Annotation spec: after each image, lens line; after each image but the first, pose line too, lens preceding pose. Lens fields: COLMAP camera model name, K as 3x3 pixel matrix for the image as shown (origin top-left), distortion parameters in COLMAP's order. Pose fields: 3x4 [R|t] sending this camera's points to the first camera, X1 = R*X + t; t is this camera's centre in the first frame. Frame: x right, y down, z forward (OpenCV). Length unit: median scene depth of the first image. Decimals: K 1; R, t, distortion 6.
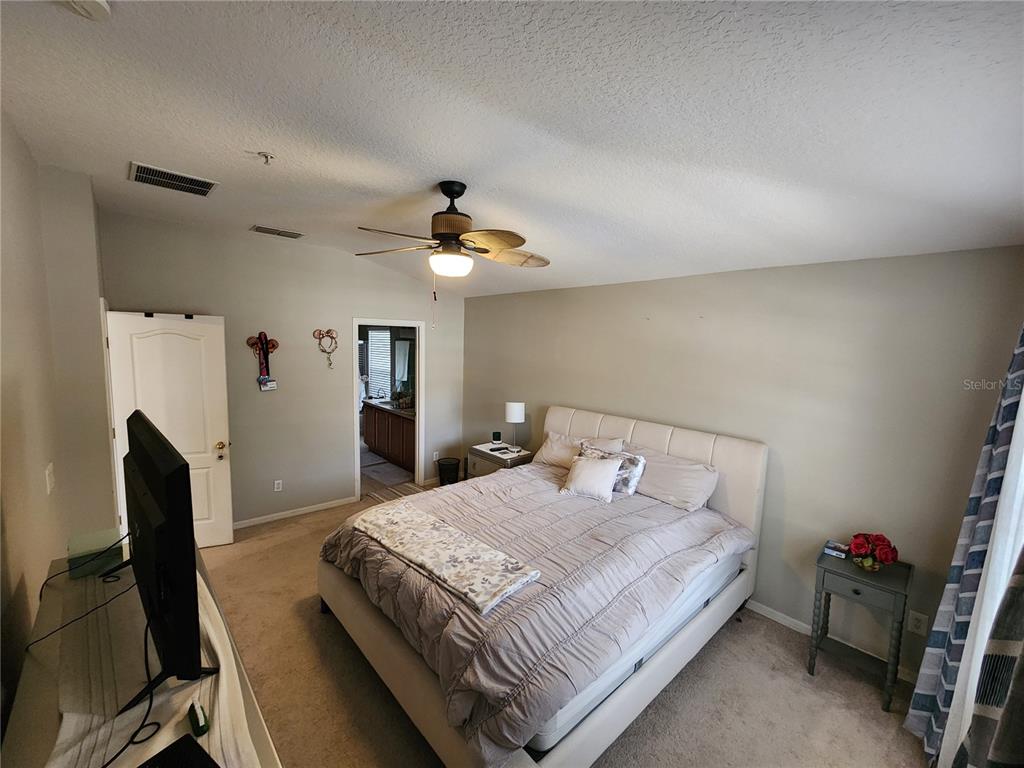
lens RADIAL K [[424.0, 0, 509.9], [0, 424.0, 386.3], [0, 0, 1]] dist [-0.001576, 0.001460]
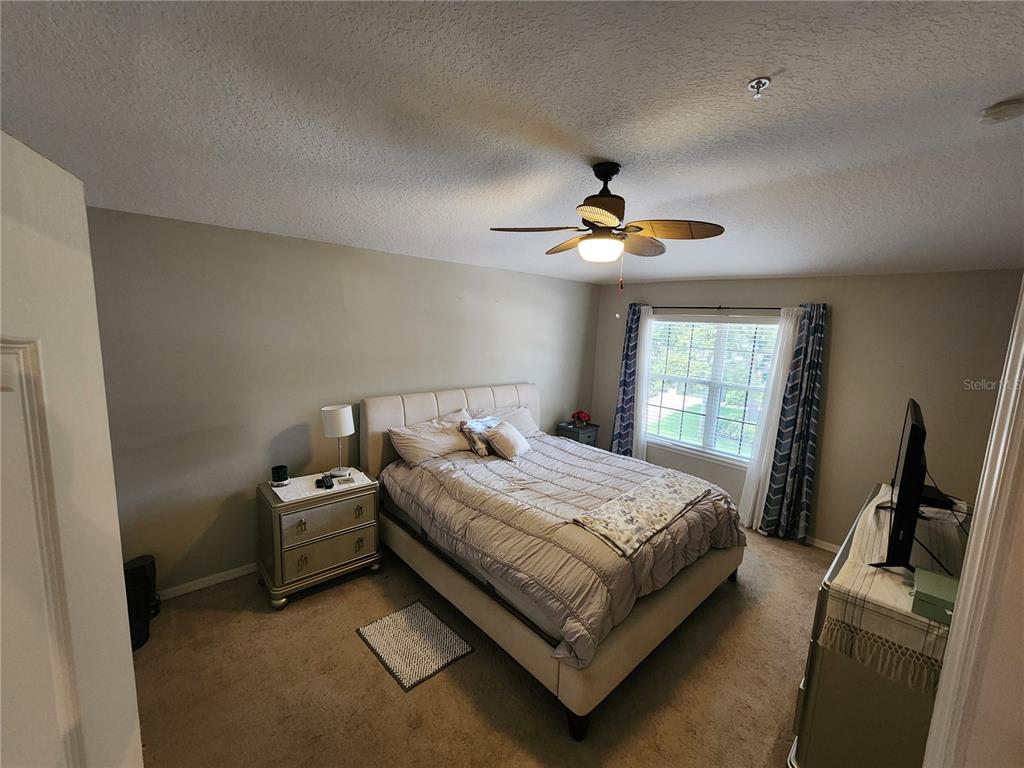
lens RADIAL K [[424.0, 0, 512.8], [0, 424.0, 384.3], [0, 0, 1]] dist [-0.001576, 0.001460]
pose [[-0.022952, -0.167866, 0.985543, -1.247925], [0.067557, 0.983289, 0.169055, -0.178422], [-0.997451, 0.070460, -0.011228, 1.335090]]
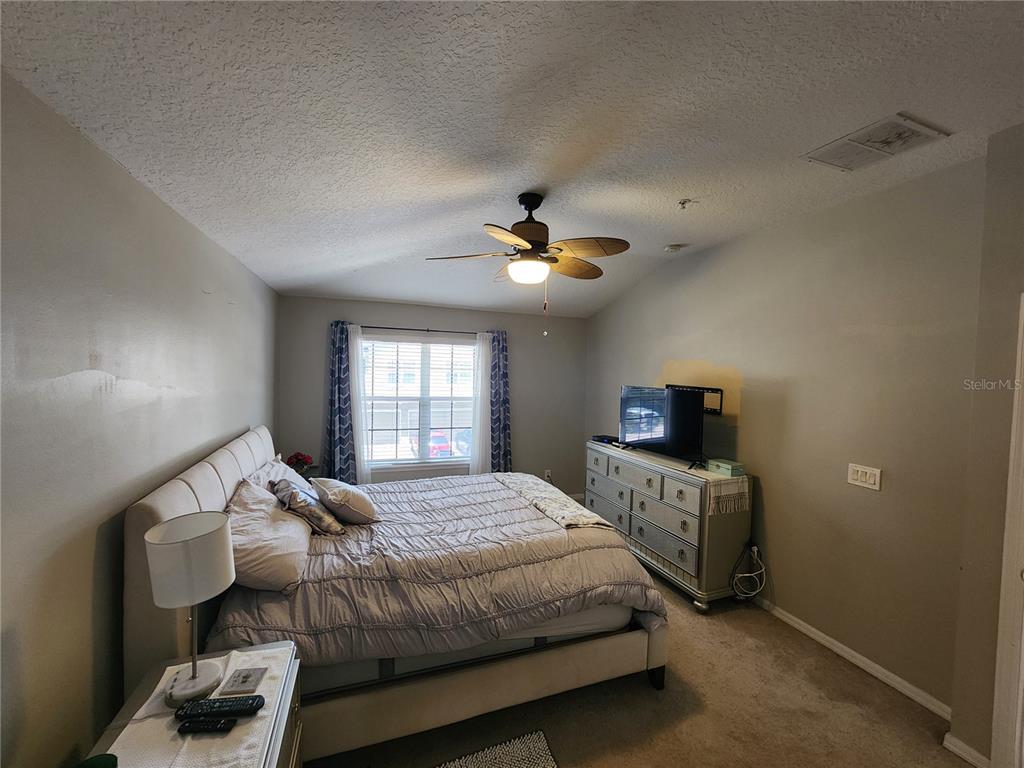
lens RADIAL K [[424.0, 0, 517.8], [0, 424.0, 381.2], [0, 0, 1]] dist [-0.001576, 0.001460]
pose [[-0.934454, -0.057889, 0.351348, -0.539696], [-0.007497, 0.989677, 0.143121, -0.187037], [-0.356006, 0.131106, -0.925241, 2.184579]]
